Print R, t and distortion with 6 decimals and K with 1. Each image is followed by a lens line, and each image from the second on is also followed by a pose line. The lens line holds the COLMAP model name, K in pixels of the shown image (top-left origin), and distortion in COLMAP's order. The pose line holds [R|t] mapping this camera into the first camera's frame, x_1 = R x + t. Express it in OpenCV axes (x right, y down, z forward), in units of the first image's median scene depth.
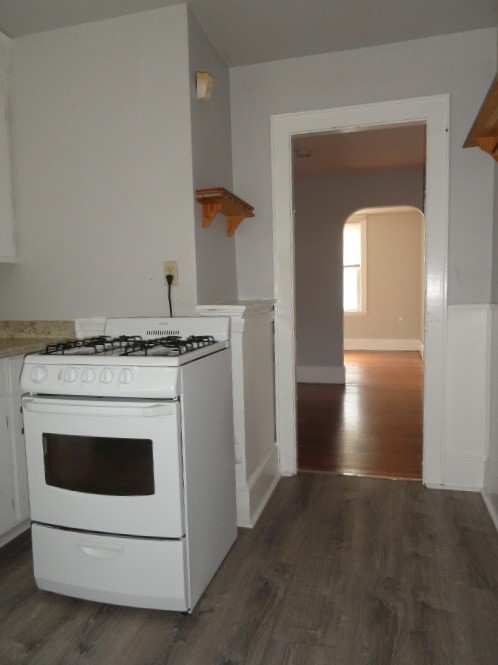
lens RADIAL K [[466.2, 0, 249.0], [0, 466.2, 332.5], [0, 0, 1]] dist [-0.001848, -0.000389]
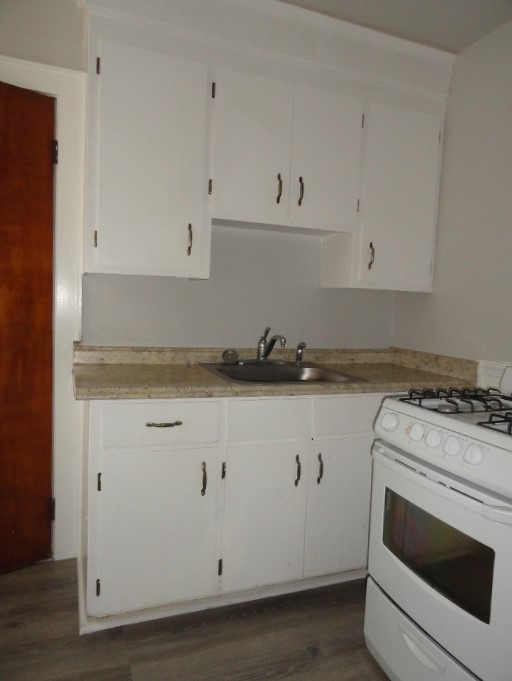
lens RADIAL K [[477.5, 0, 256.0], [0, 477.5, 340.5], [0, 0, 1]] dist [-0.001848, -0.000389]
pose [[0.598030, 0.107870, -0.794181, 0.074391], [-0.127245, 0.991112, 0.038801, -0.045974], [0.791308, 0.077851, 0.606441, 0.141150]]
